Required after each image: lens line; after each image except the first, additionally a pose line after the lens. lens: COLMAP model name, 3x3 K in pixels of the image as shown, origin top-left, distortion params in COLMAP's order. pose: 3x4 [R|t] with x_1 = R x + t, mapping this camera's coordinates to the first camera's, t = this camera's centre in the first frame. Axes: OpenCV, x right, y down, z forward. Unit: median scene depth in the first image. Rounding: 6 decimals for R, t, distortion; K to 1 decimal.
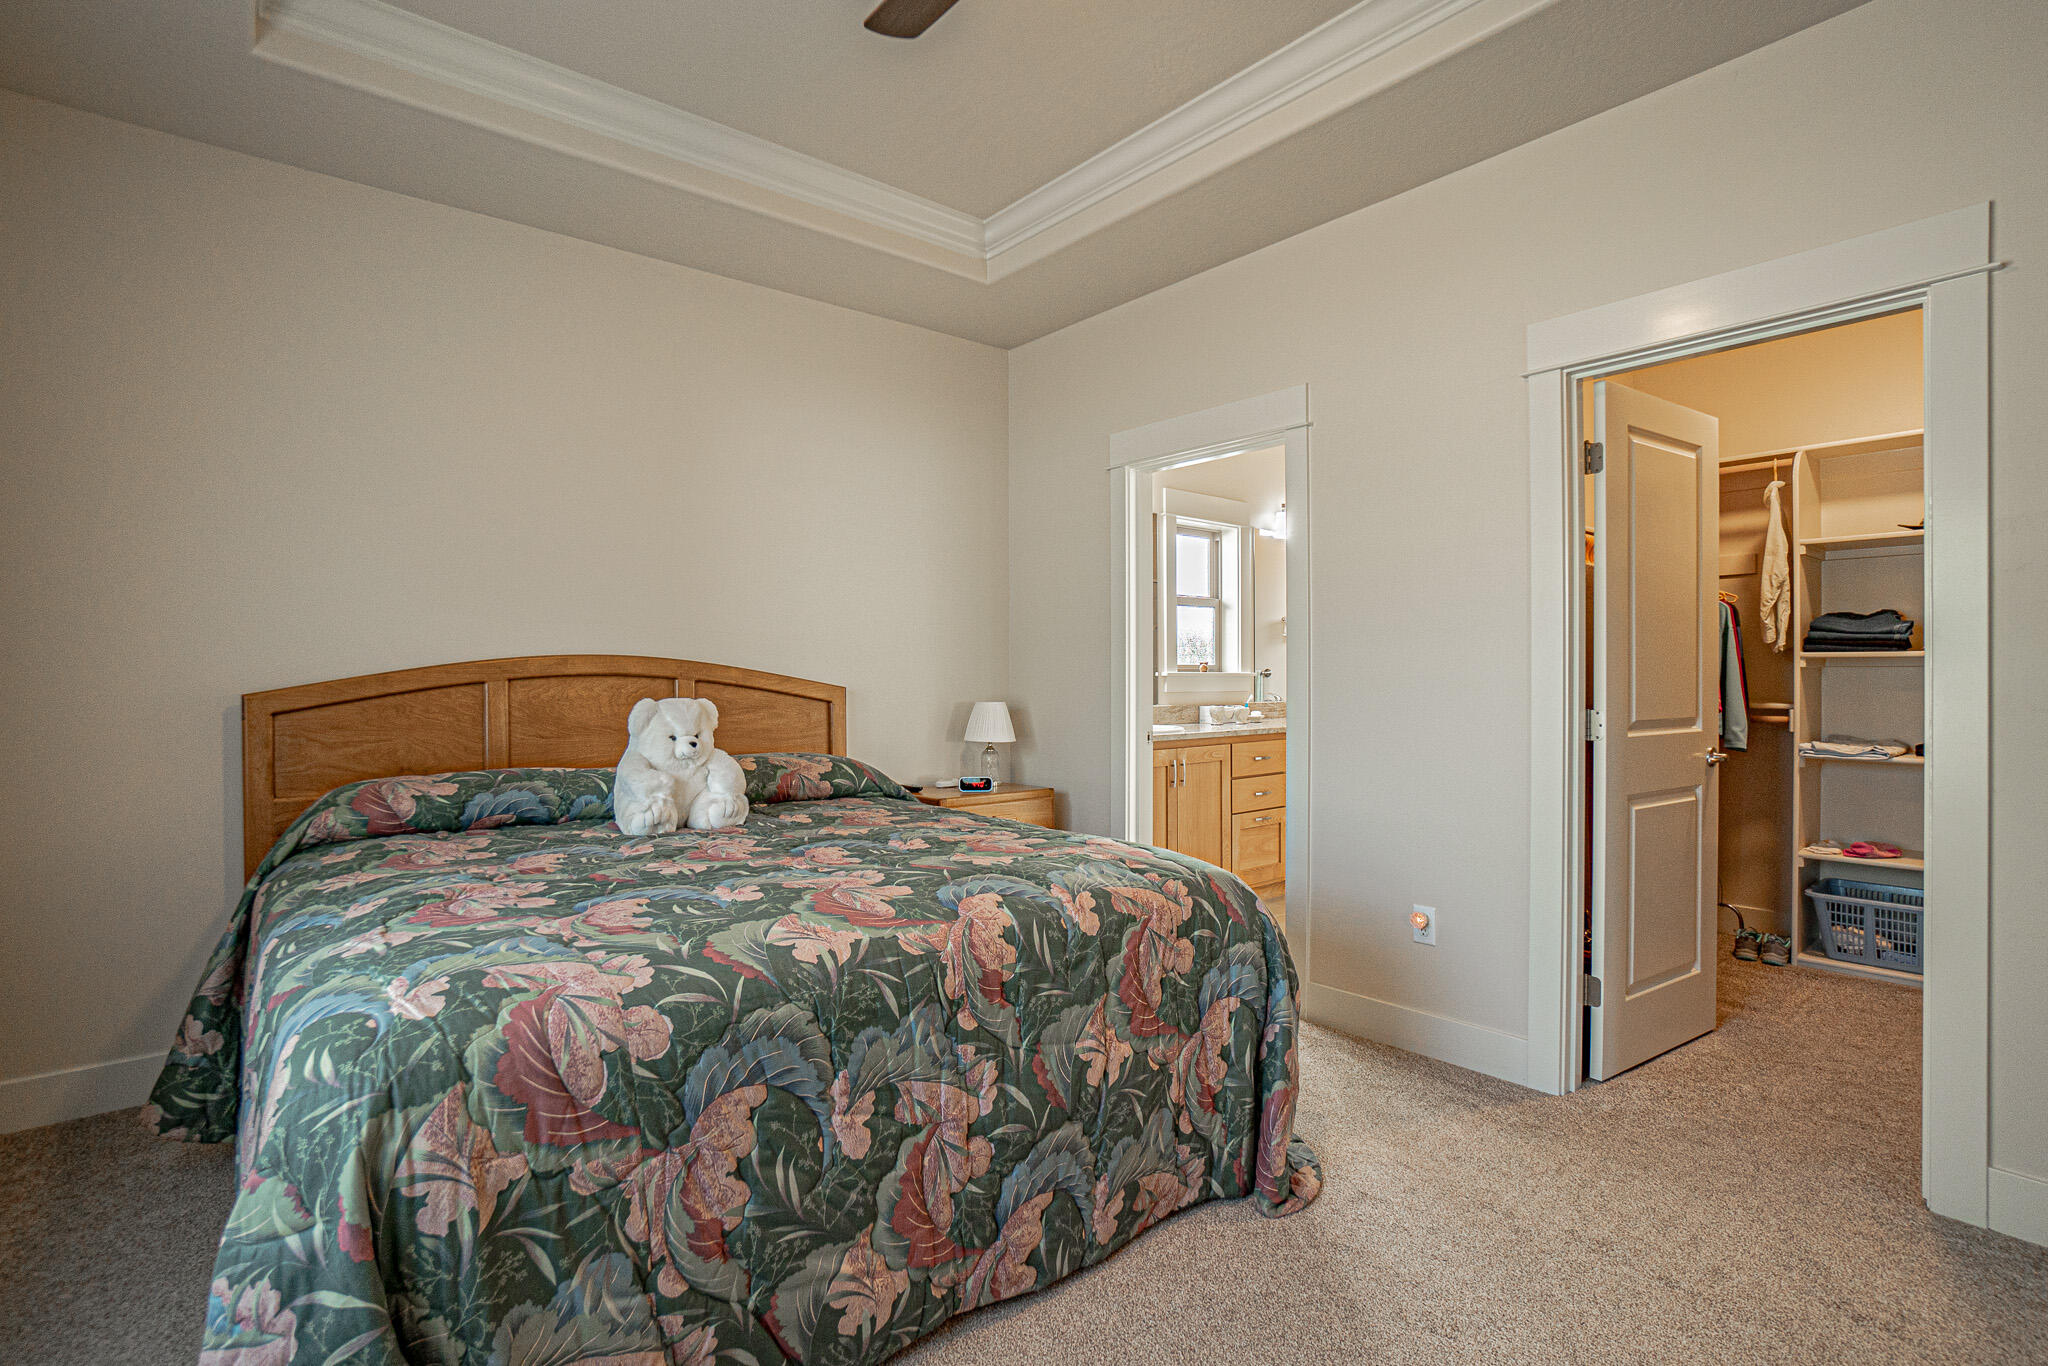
lens RADIAL K [[966.6, 0, 1024.0], [0, 966.6, 683.0], [0, 0, 1]] dist [-0.037595, 0.000513]
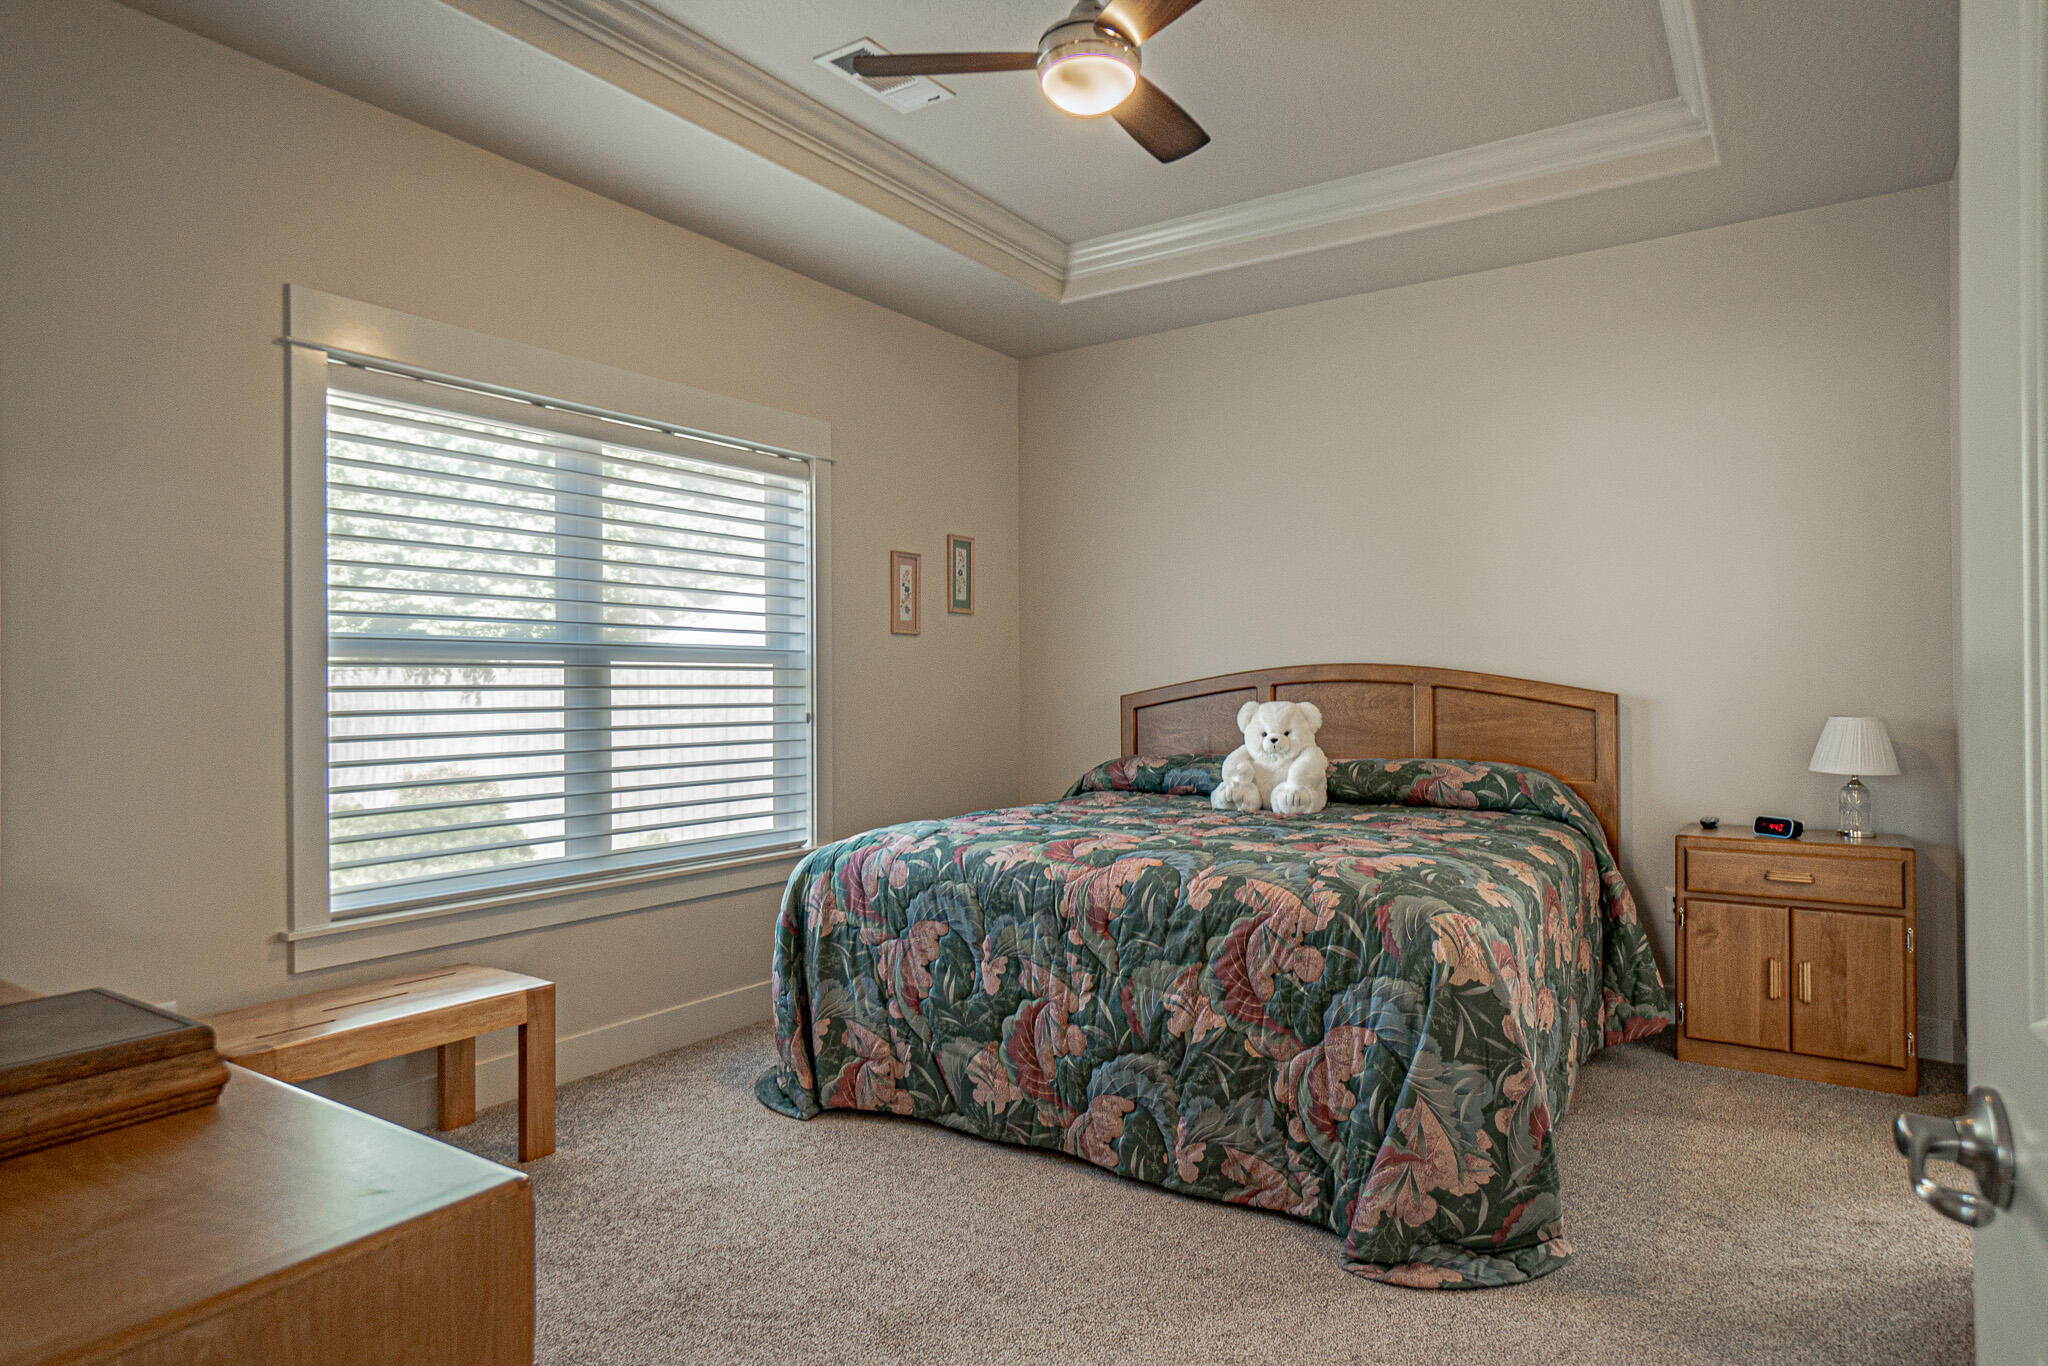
lens RADIAL K [[1206.0, 0, 1024.0], [0, 1206.0, 683.0], [0, 0, 1]] dist [-0.000893, 0.004394]
pose [[0.287384, -0.002594, -0.957812, 1.432533], [-0.001104, 0.999995, -0.003039, -0.003132], [0.957815, 0.001931, 0.287379, 0.405204]]
